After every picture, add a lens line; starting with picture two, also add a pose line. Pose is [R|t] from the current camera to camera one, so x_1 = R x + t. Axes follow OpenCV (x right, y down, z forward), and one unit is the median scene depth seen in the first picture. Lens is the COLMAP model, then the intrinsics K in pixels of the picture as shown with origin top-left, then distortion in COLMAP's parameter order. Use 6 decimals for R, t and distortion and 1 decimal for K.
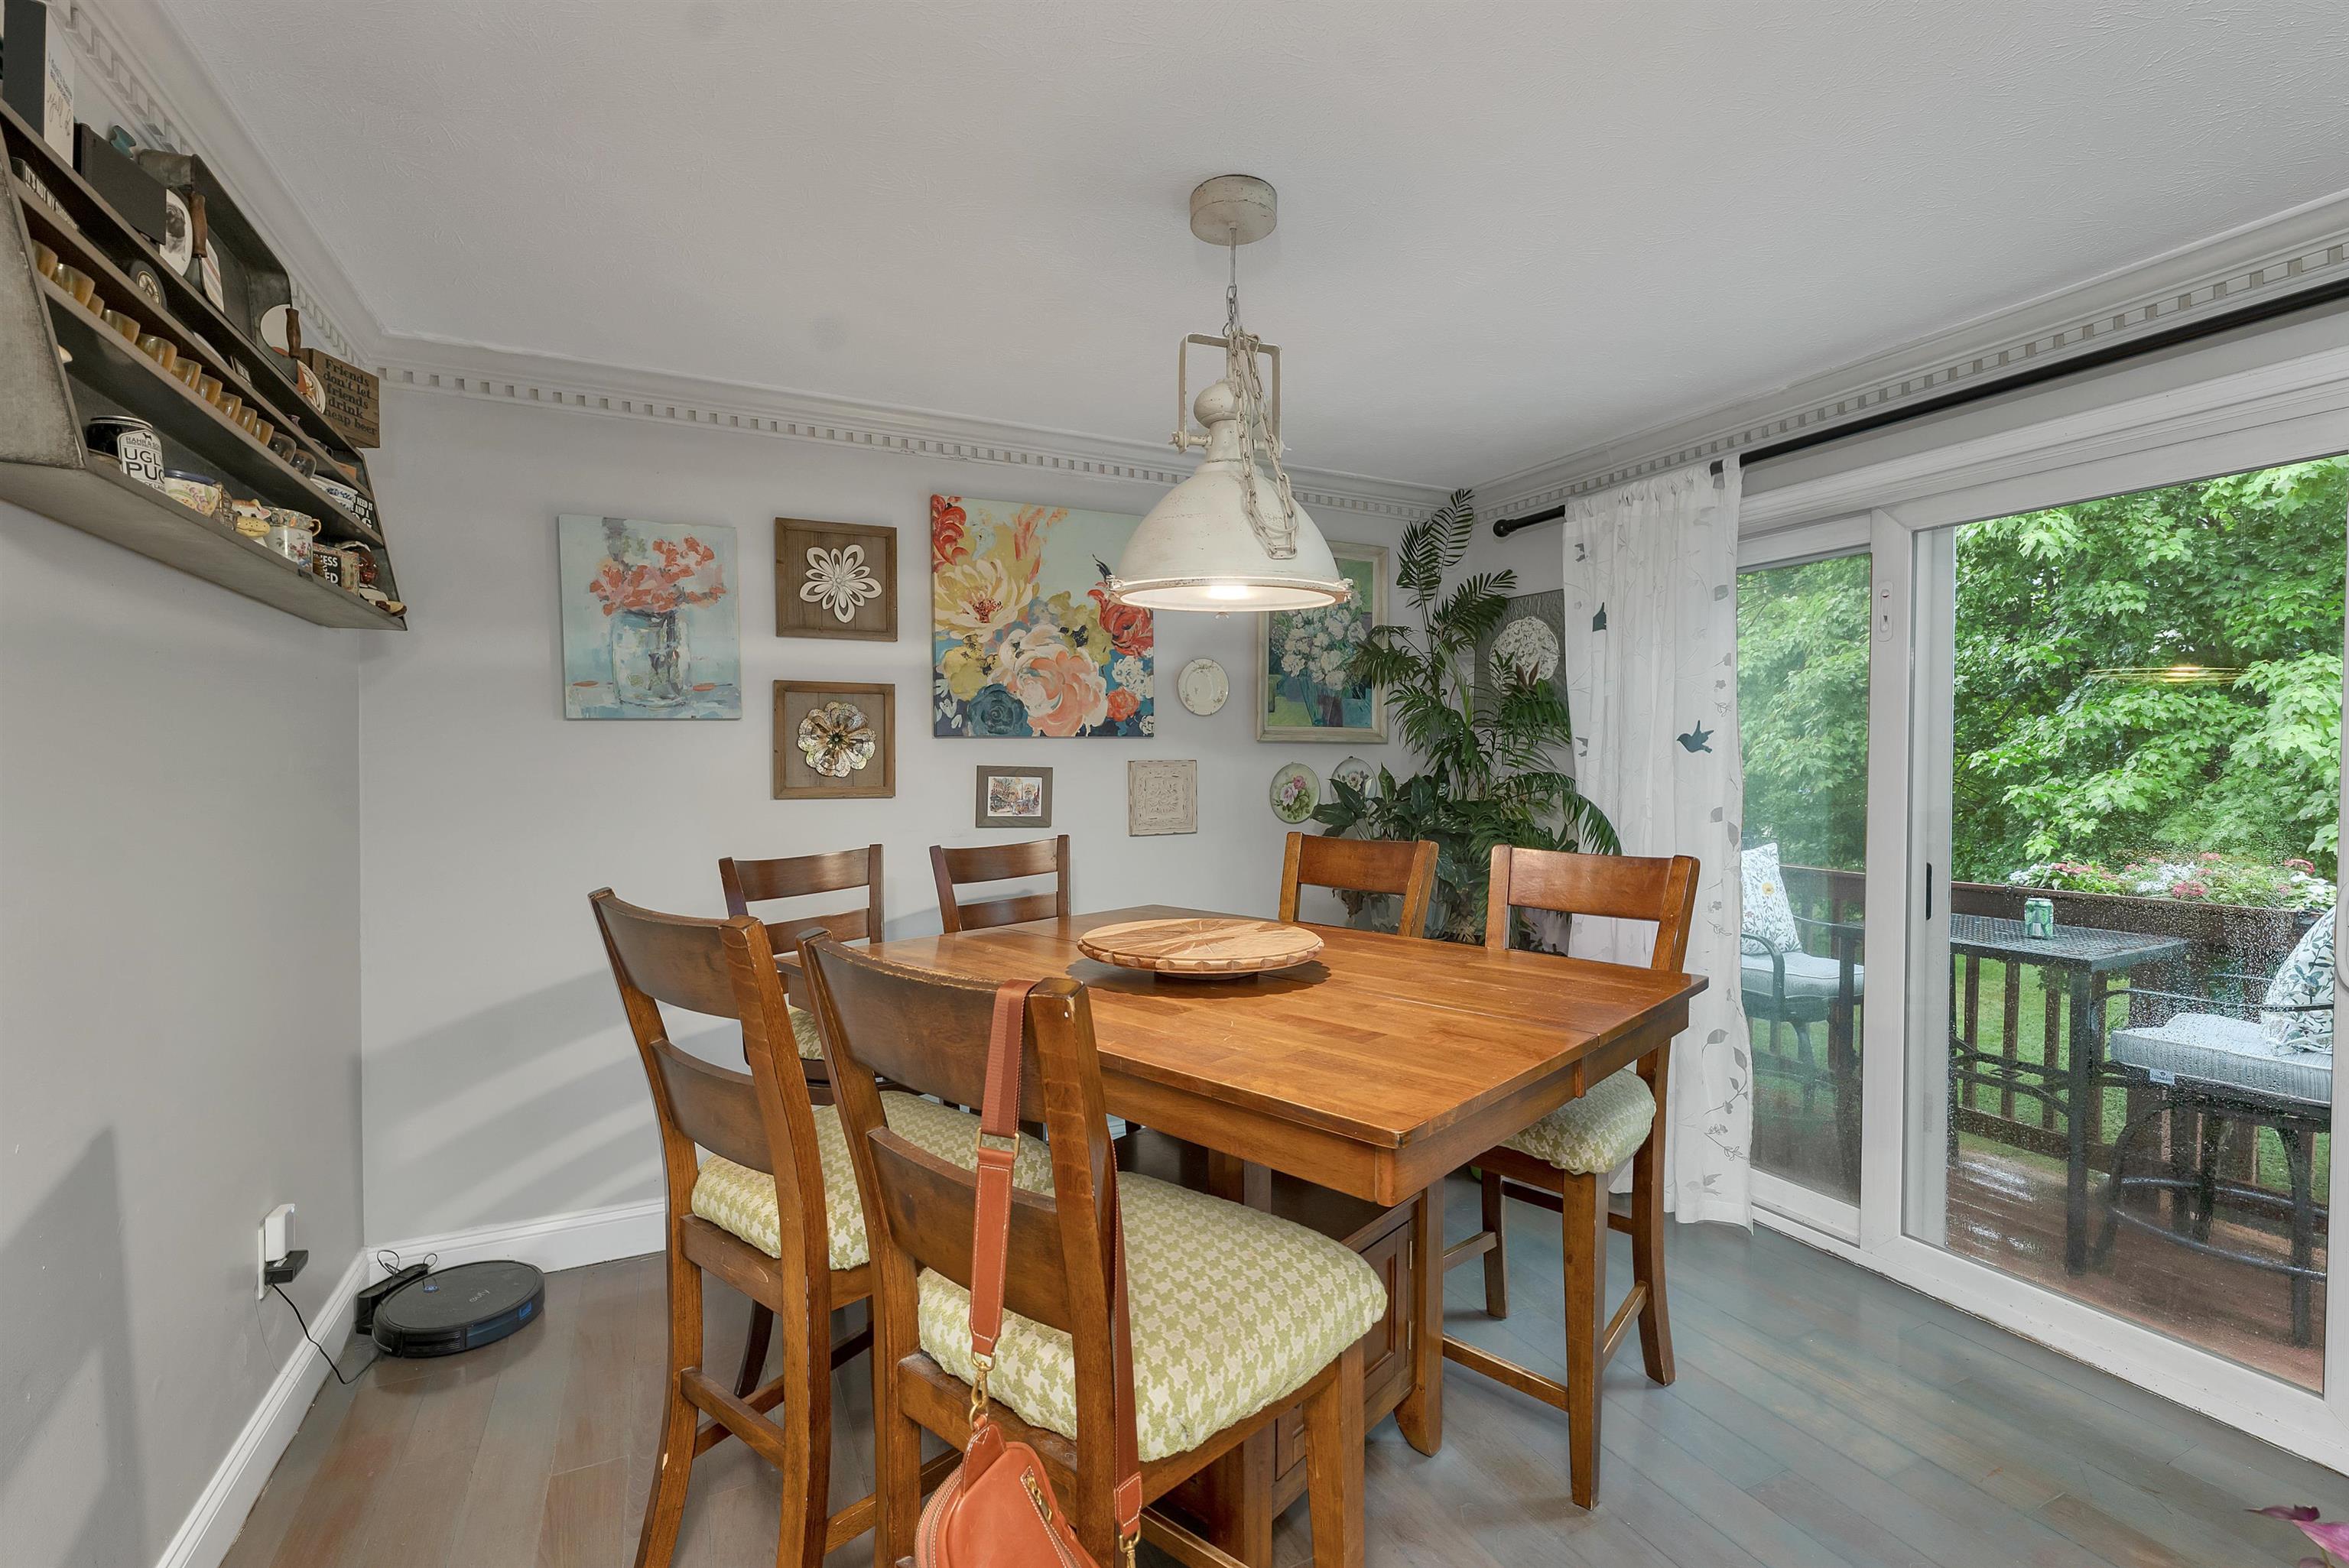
lens RADIAL K [[1043.4, 0, 1170.4], [0, 1043.4, 779.3], [0, 0, 1]] dist [0.001851, 0.000076]
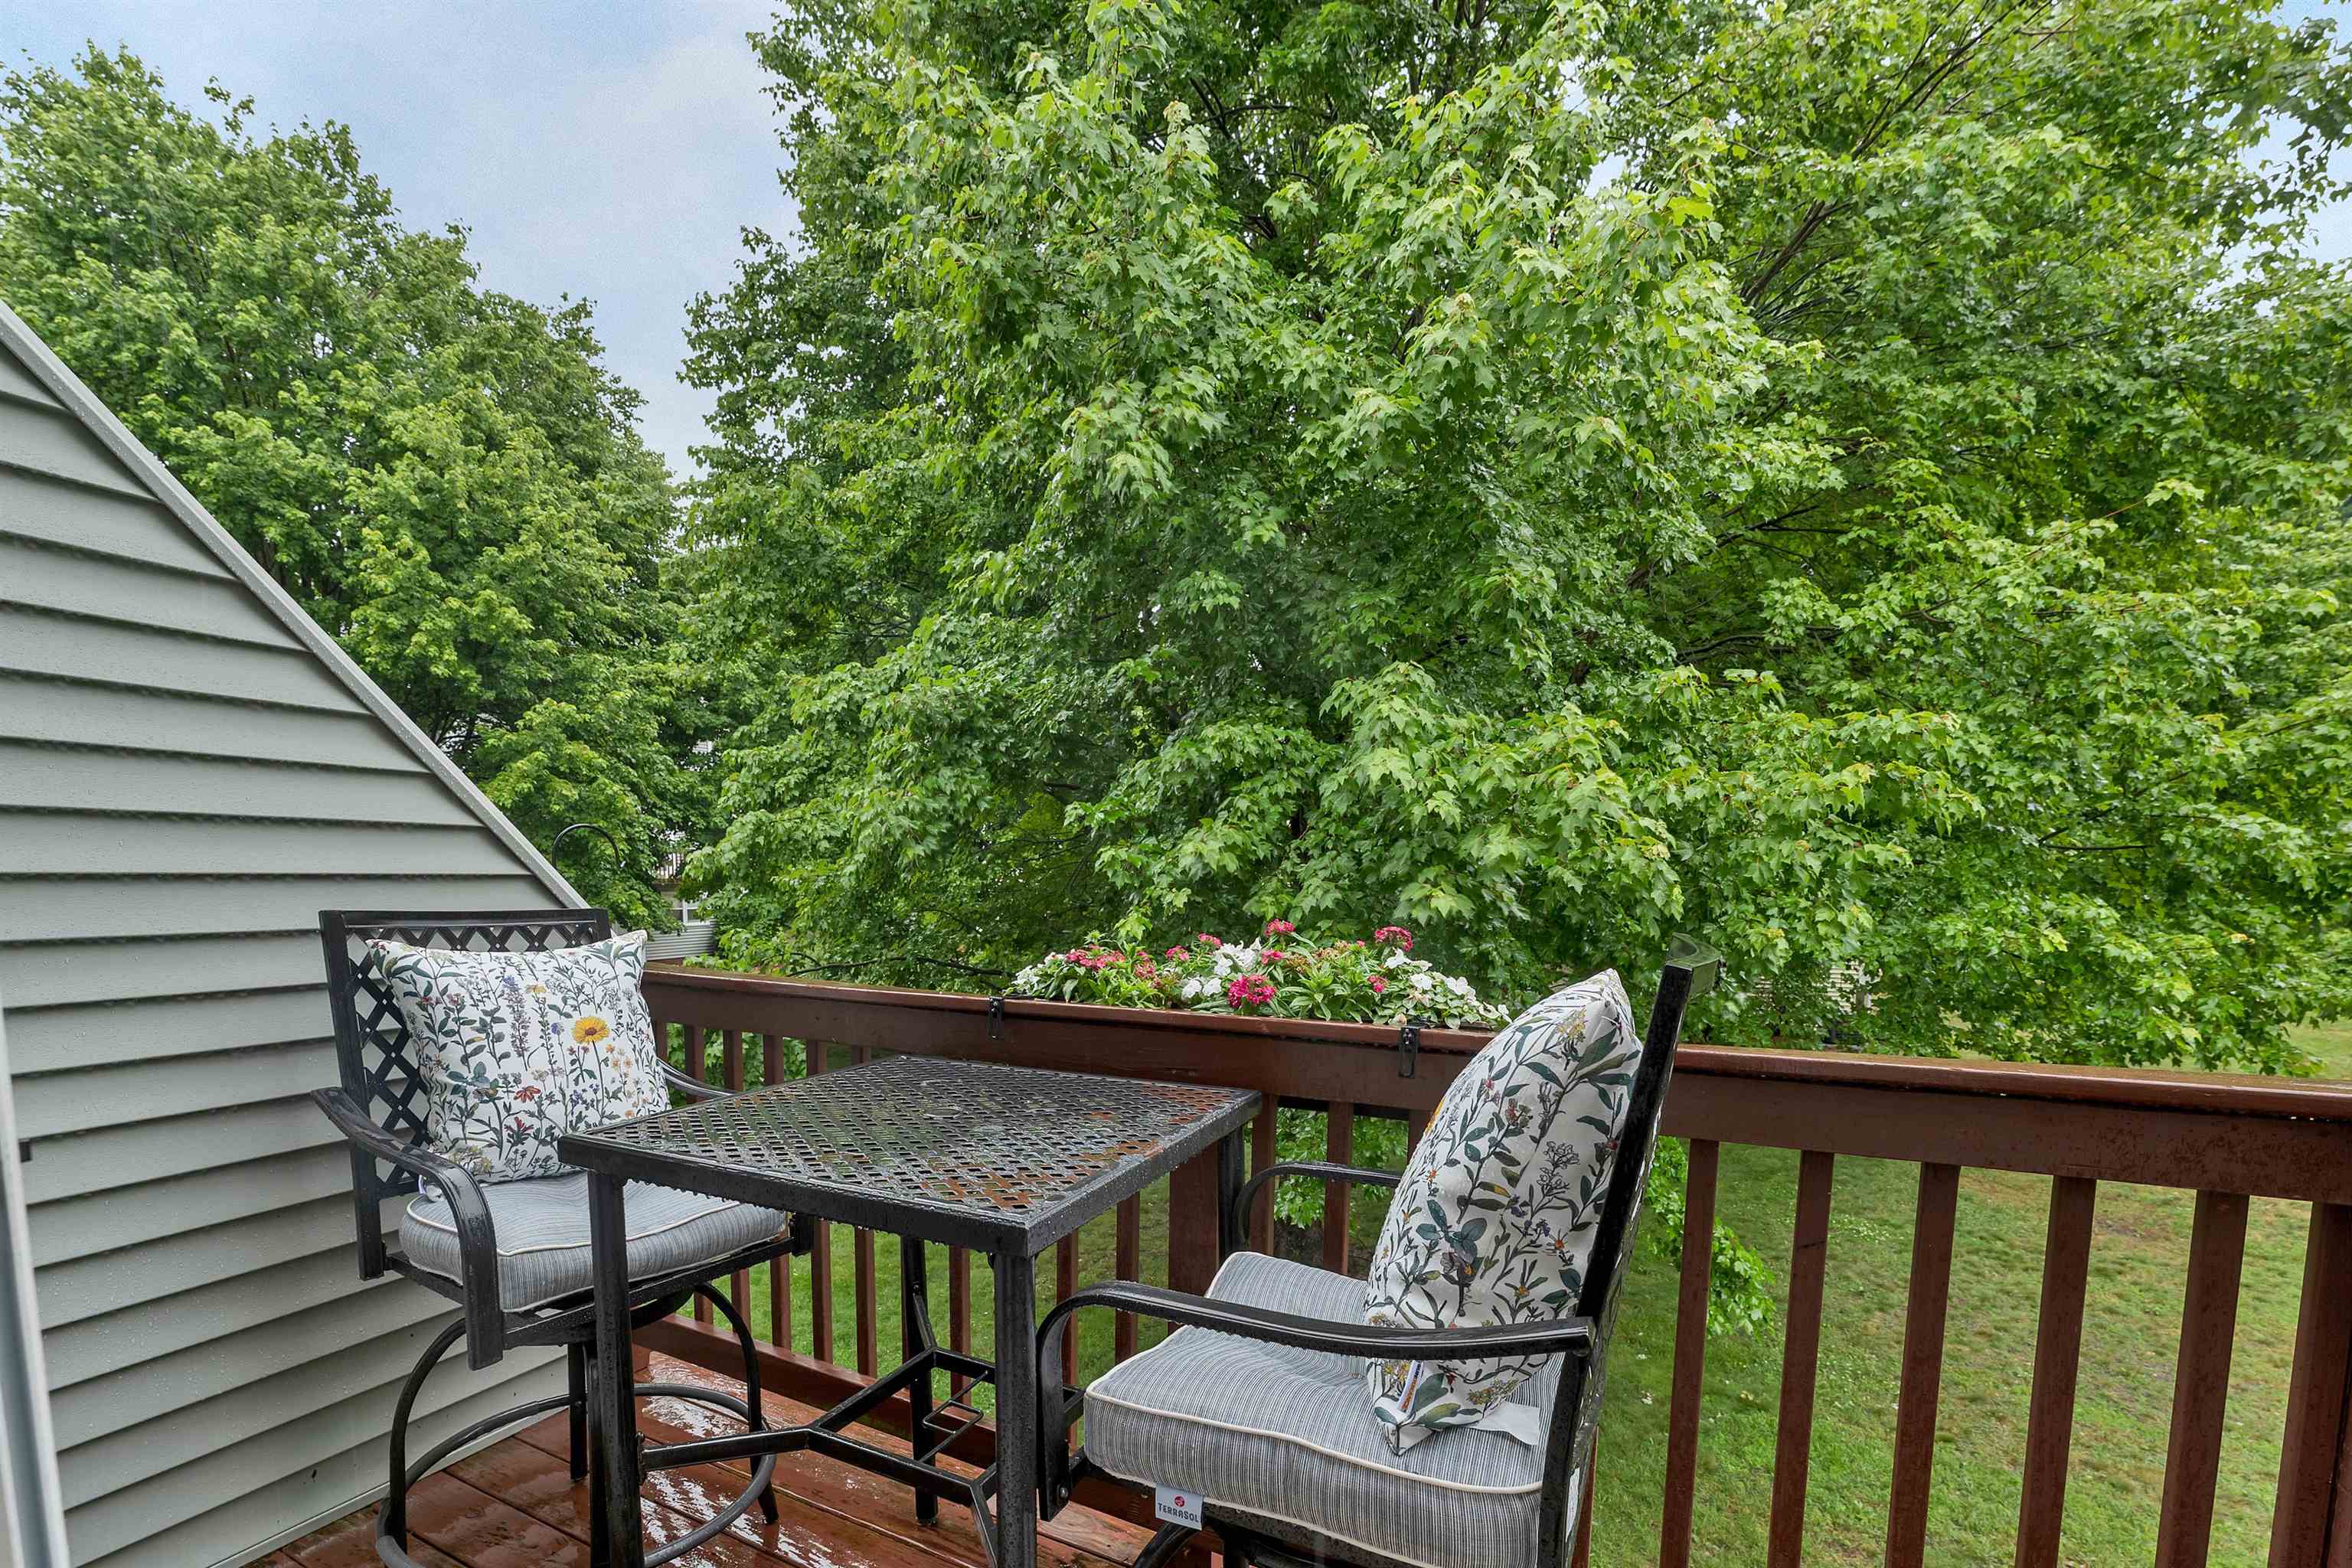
lens RADIAL K [[1044.9, 0, 1171.9], [0, 1044.9, 779.3], [0, 0, 1]] dist [0.001851, 0.000076]
pose [[0.797045, 0.058961, 0.601035, 0.445836], [0.004565, 0.994606, -0.103624, 0.039593], [-0.603902, 0.085336, 0.792477, 0.432305]]
